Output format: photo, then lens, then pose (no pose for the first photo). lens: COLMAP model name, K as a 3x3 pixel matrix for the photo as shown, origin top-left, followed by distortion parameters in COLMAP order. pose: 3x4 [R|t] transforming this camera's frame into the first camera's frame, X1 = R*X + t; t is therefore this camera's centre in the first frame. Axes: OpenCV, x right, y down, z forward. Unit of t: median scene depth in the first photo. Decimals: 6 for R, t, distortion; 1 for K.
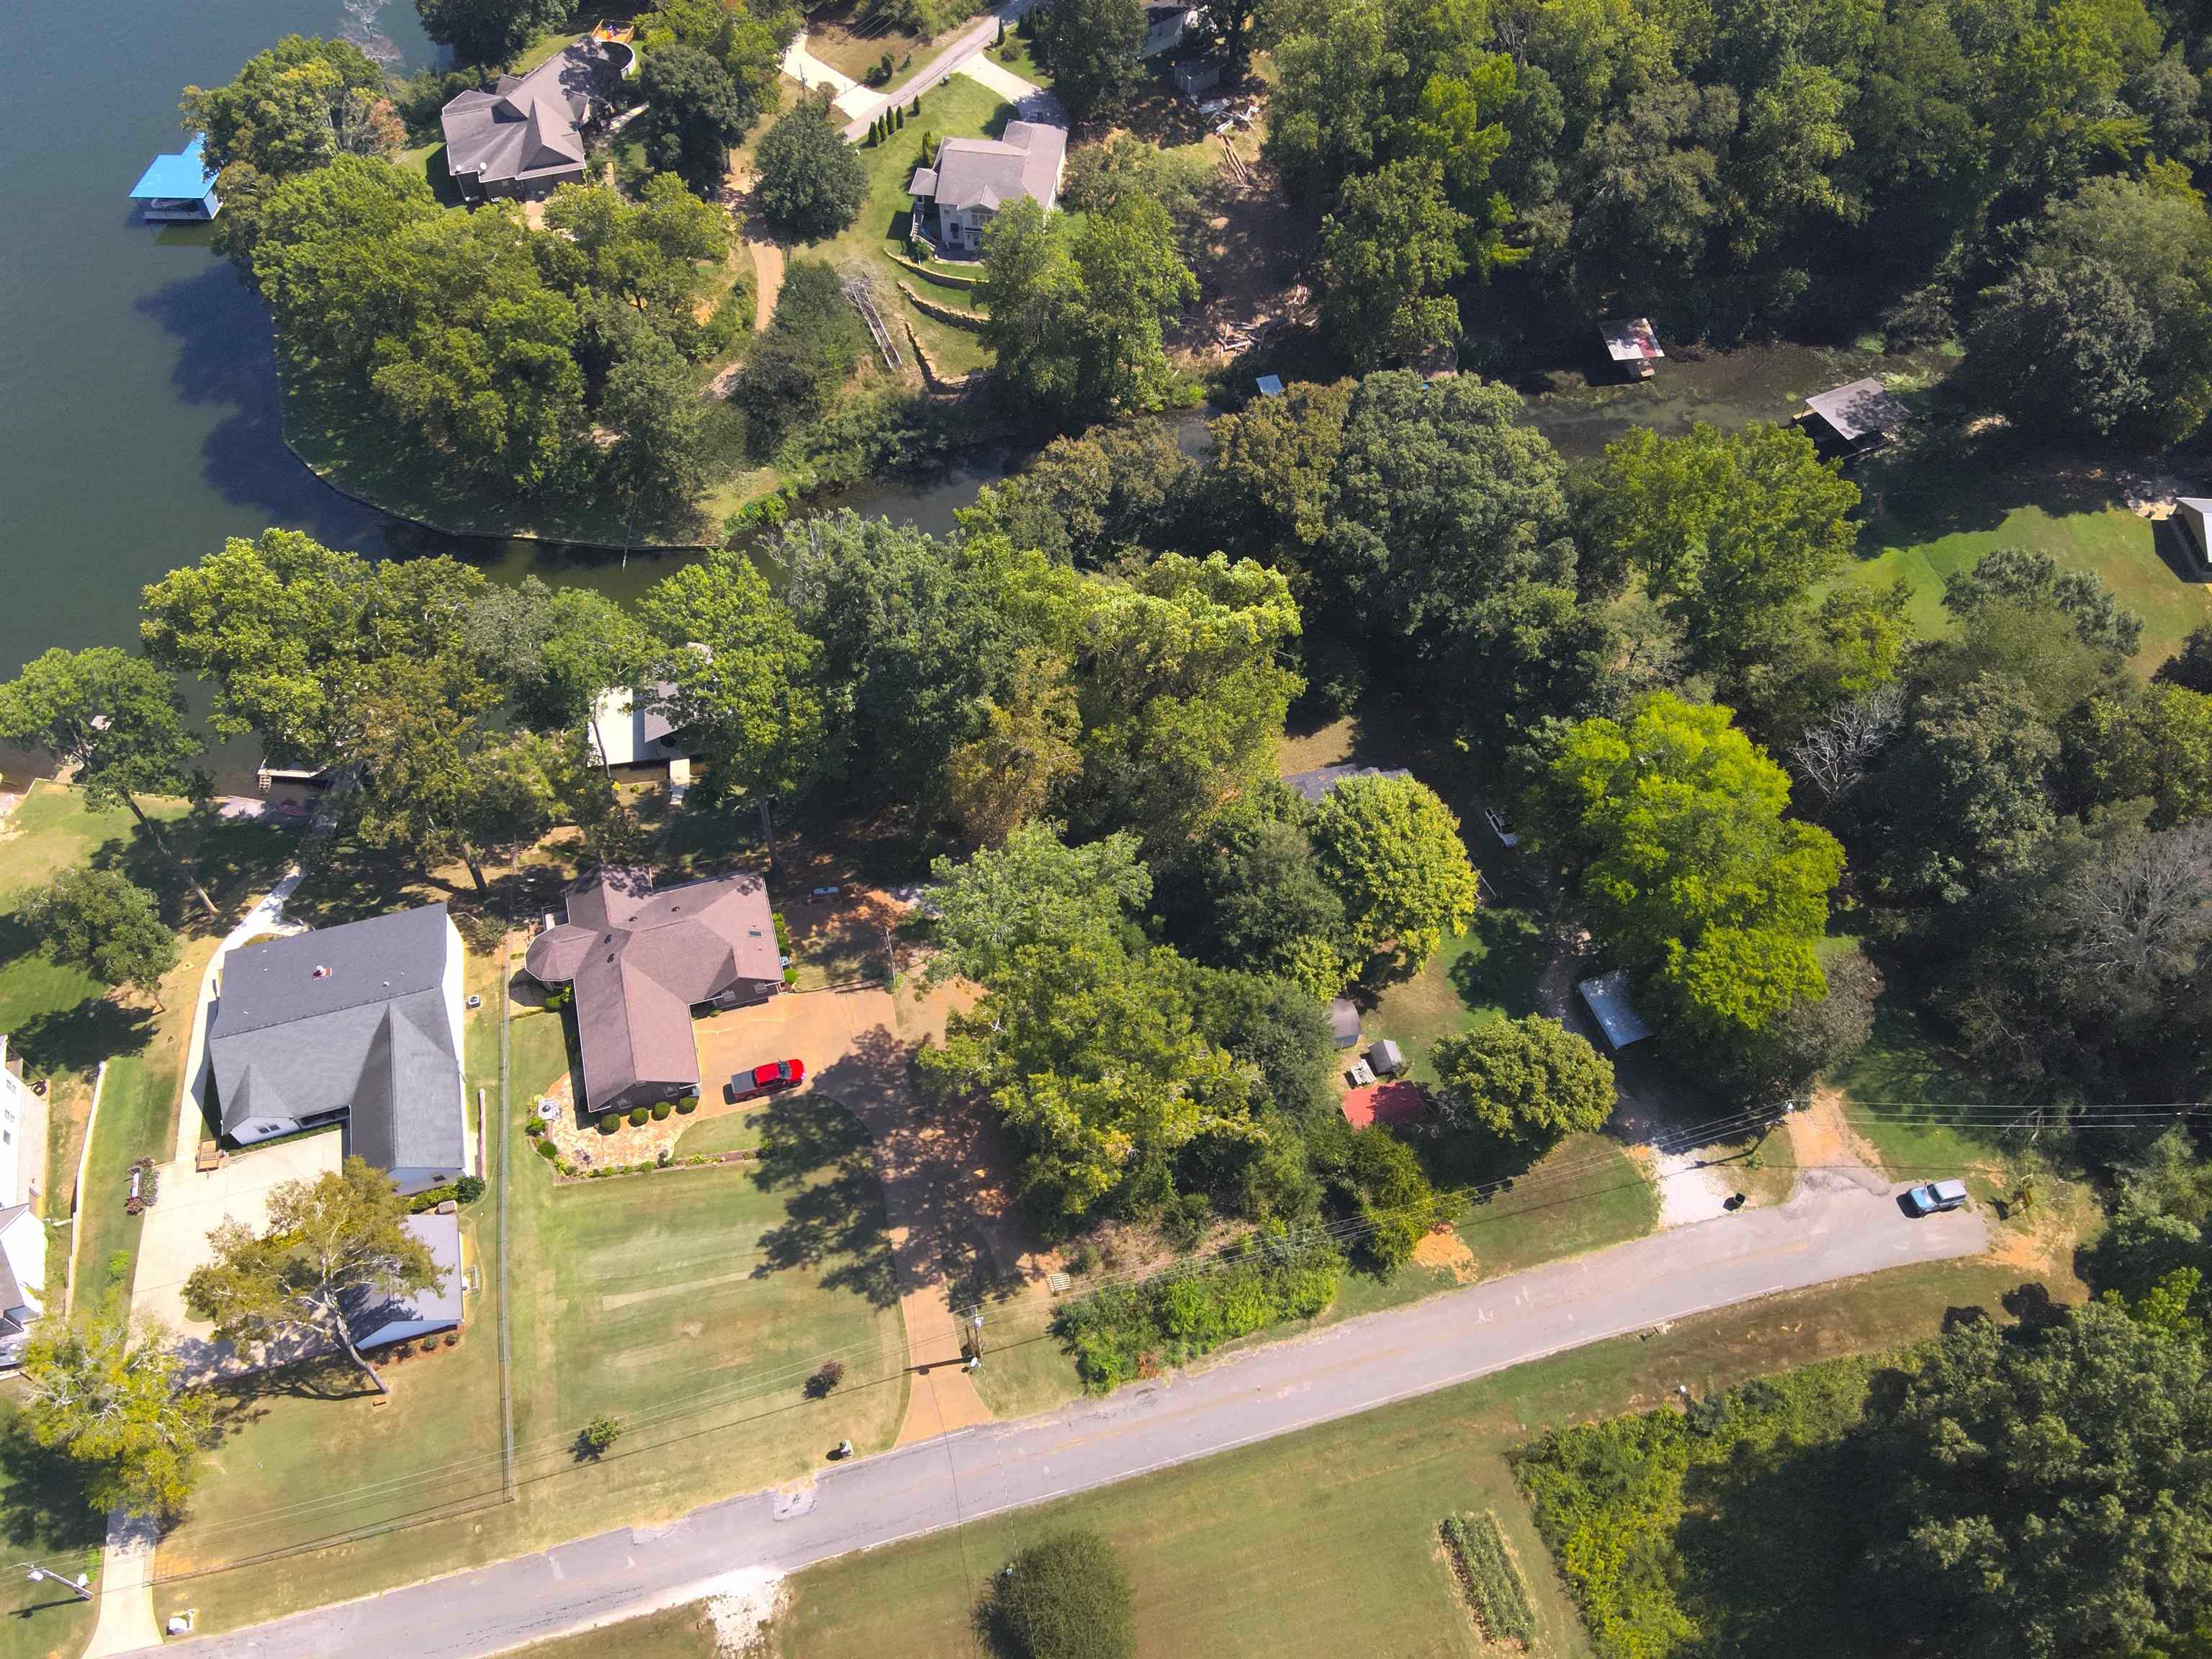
lens RADIAL K [[1598.5, 0, 1109.7], [0, 1598.5, 817.6], [0, 0, 1]] dist [0.142307, -0.269390]
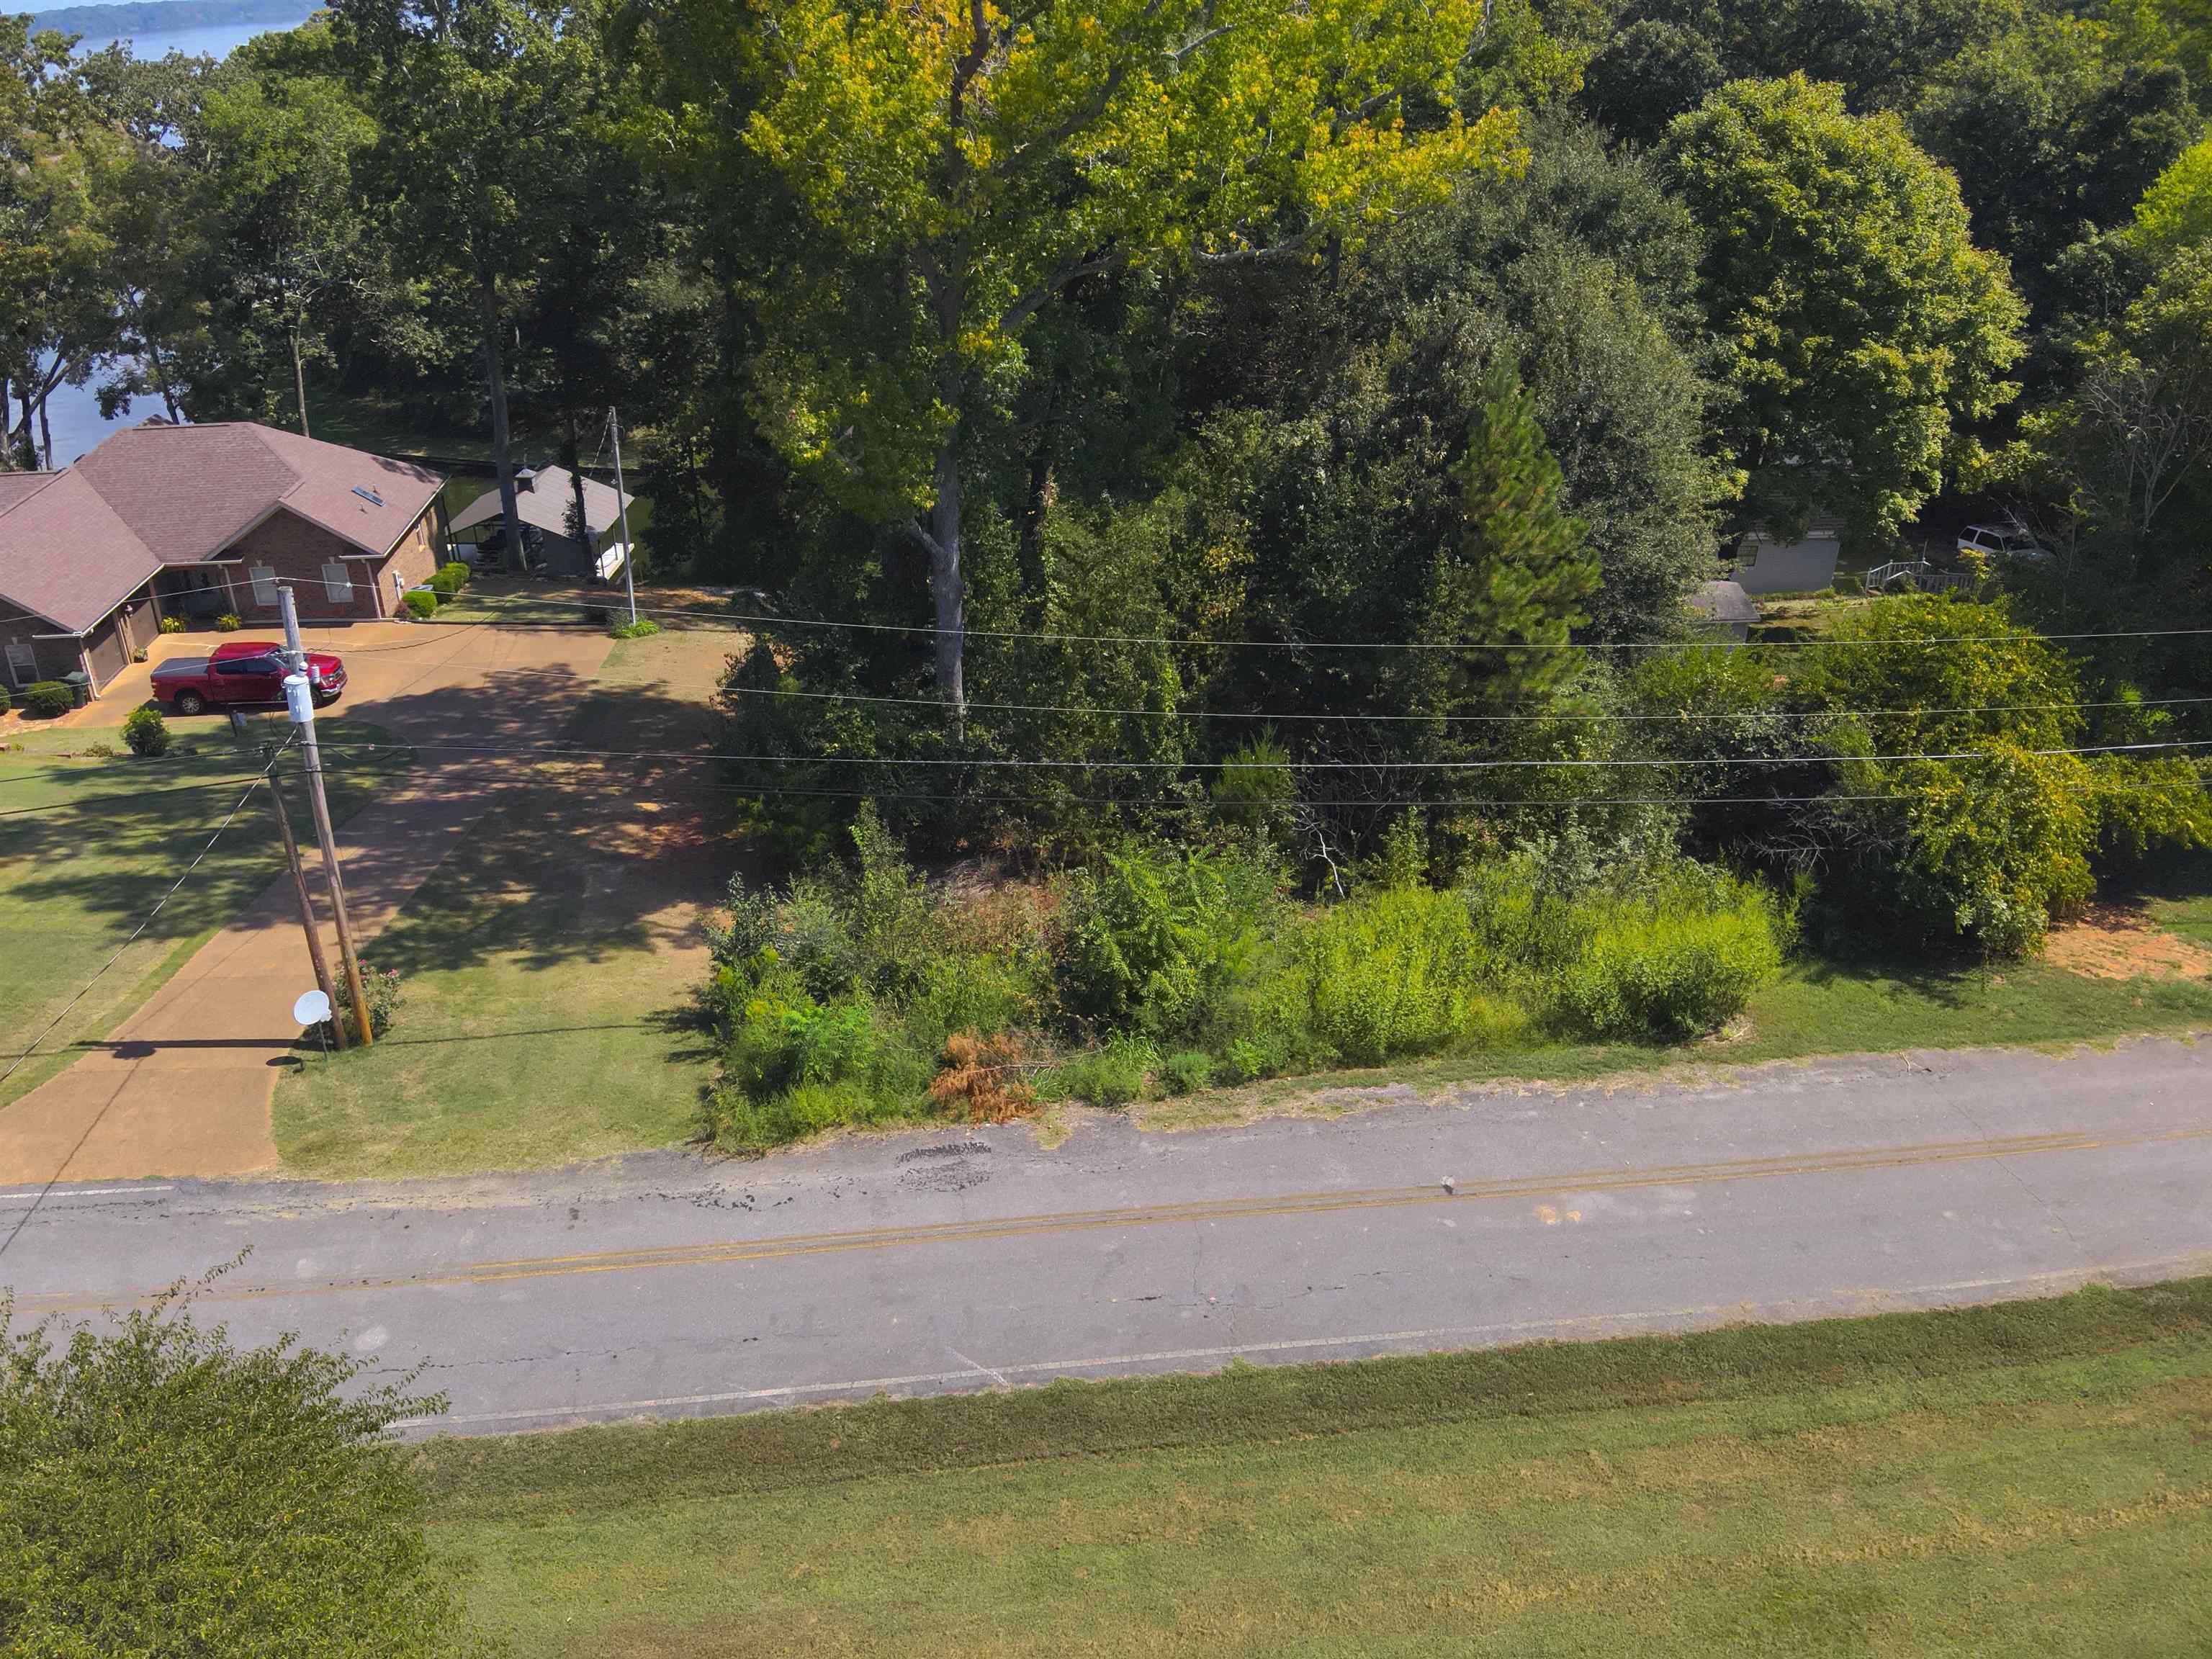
lens RADIAL K [[1624.7, 0, 1107.9], [0, 1624.7, 805.9], [0, 0, 1]] dist [0.155052, -0.288958]
pose [[0.989001, 0.066728, -0.132003, 0.065569], [-0.122315, 0.870767, -0.476239, 0.383186], [0.083165, 0.487146, 0.869352, 0.708929]]
